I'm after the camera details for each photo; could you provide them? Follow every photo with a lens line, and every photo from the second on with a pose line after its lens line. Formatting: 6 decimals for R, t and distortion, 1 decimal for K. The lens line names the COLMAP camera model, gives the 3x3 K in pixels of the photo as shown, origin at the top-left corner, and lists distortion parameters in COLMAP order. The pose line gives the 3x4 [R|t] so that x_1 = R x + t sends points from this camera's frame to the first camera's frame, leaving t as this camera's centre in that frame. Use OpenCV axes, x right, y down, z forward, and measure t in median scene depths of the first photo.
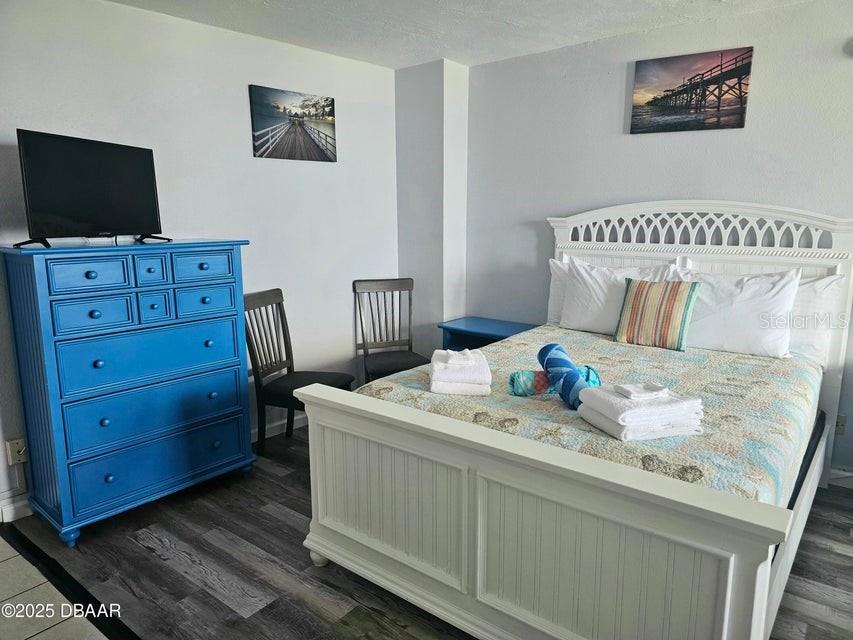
lens RADIAL K [[571.5, 0, 429.3], [0, 571.5, 318.3], [0, 0, 1]] dist [0.069691, -0.064159]
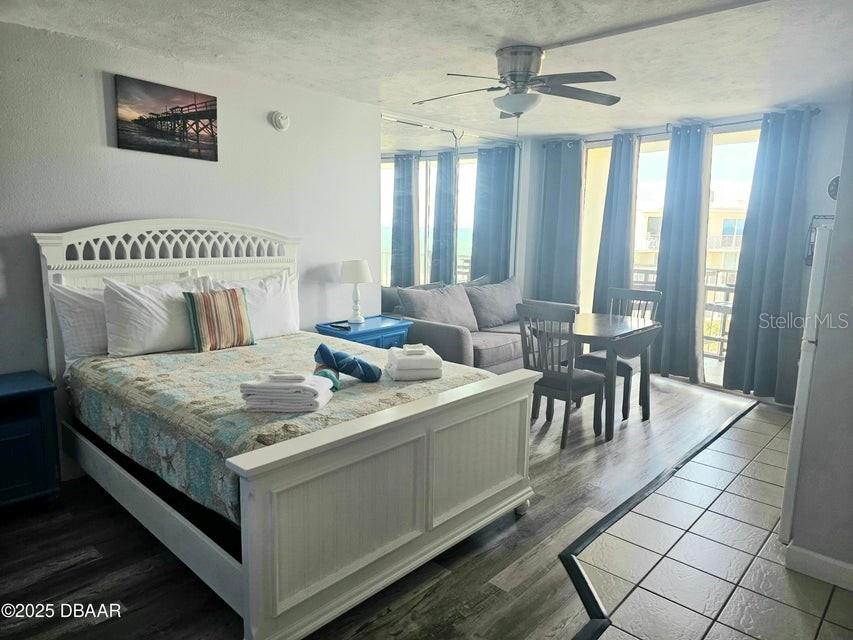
lens RADIAL K [[571.5, 0, 429.7], [0, 571.5, 322.1], [0, 0, 1]] dist [0.069691, -0.064159]
pose [[0.082421, -0.159476, 0.983755, -0.632271], [0.163966, 0.975832, 0.144454, -0.091745], [-0.983017, 0.149397, 0.106578, 0.442213]]
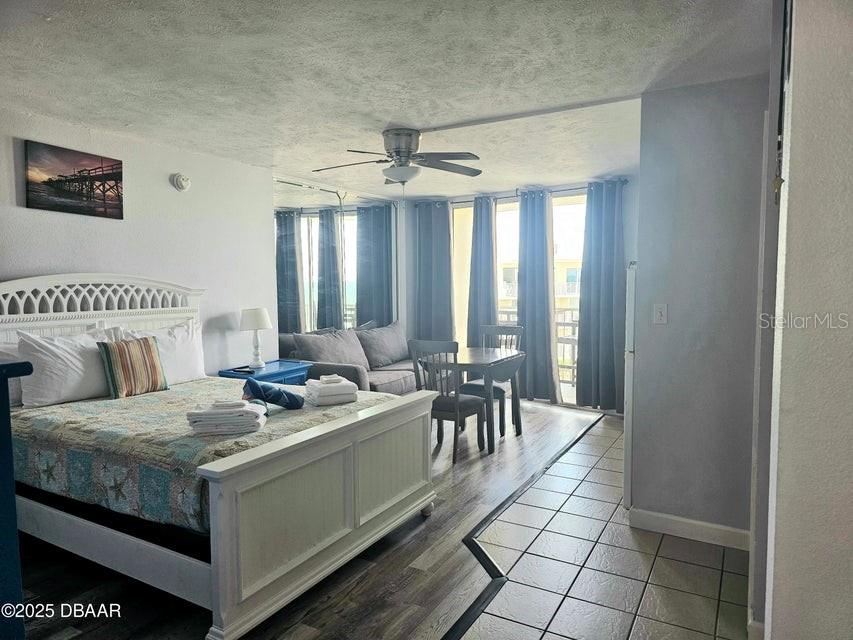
lens RADIAL K [[571.5, 0, 428.4], [0, 571.5, 325.2], [0, 0, 1]] dist [0.069691, -0.064159]
pose [[-0.144174, -0.073559, 0.986814, -0.797896], [0.187099, 0.977219, 0.100179, -0.091061], [-0.971703, 0.199076, -0.127127, 0.505534]]
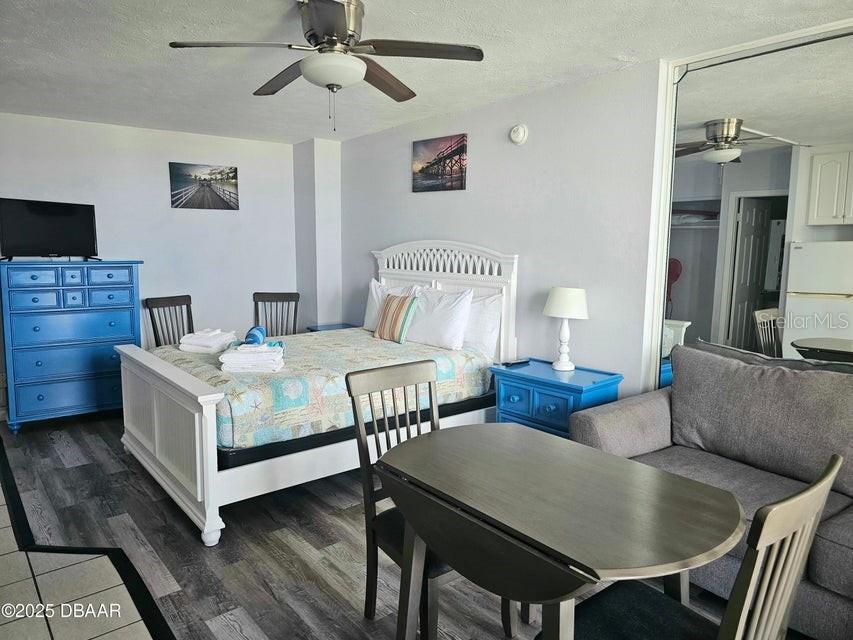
lens RADIAL K [[571.5, 0, 410.9], [0, 571.5, 317.4], [0, 0, 1]] dist [0.069691, -0.064159]
pose [[0.973264, 0.040716, -0.226053, 0.687496], [-0.053715, 0.997220, -0.051652, 0.055353], [0.223321, 0.062413, 0.972745, -0.334857]]
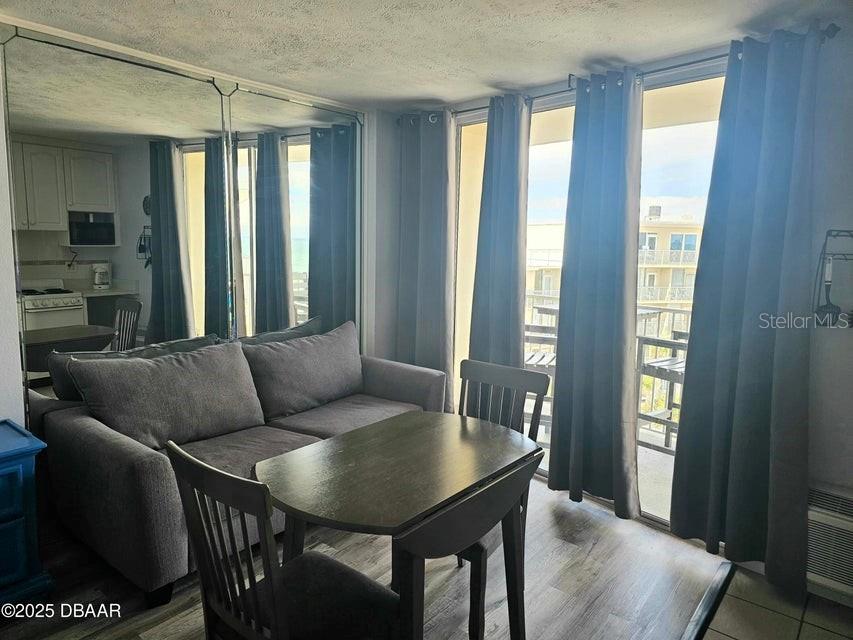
lens RADIAL K [[571.5, 0, 421.9], [0, 571.5, 313.1], [0, 0, 1]] dist [0.069691, -0.064159]
pose [[0.024324, -0.122078, 0.992222, 0.100866], [0.160670, 0.980091, 0.116647, -0.054544], [-0.986708, 0.156583, 0.043454, 0.139824]]
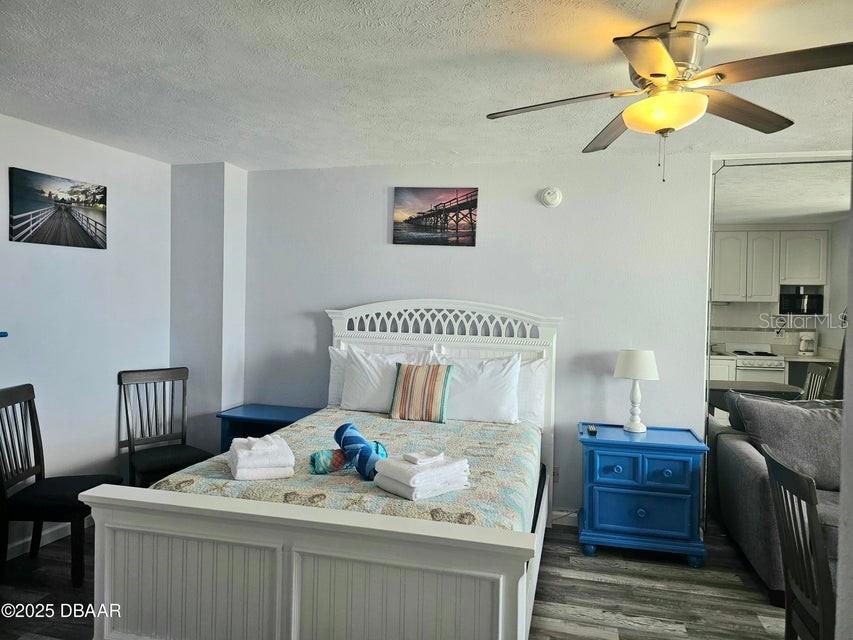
lens RADIAL K [[571.5, 0, 426.2], [0, 571.5, 308.5], [0, 0, 1]] dist [0.069691, -0.064159]
pose [[0.914857, 0.015554, 0.403479, -0.071351], [0.049087, 0.987562, -0.149371, -0.002490], [-0.400784, 0.156459, 0.902714, -0.088381]]
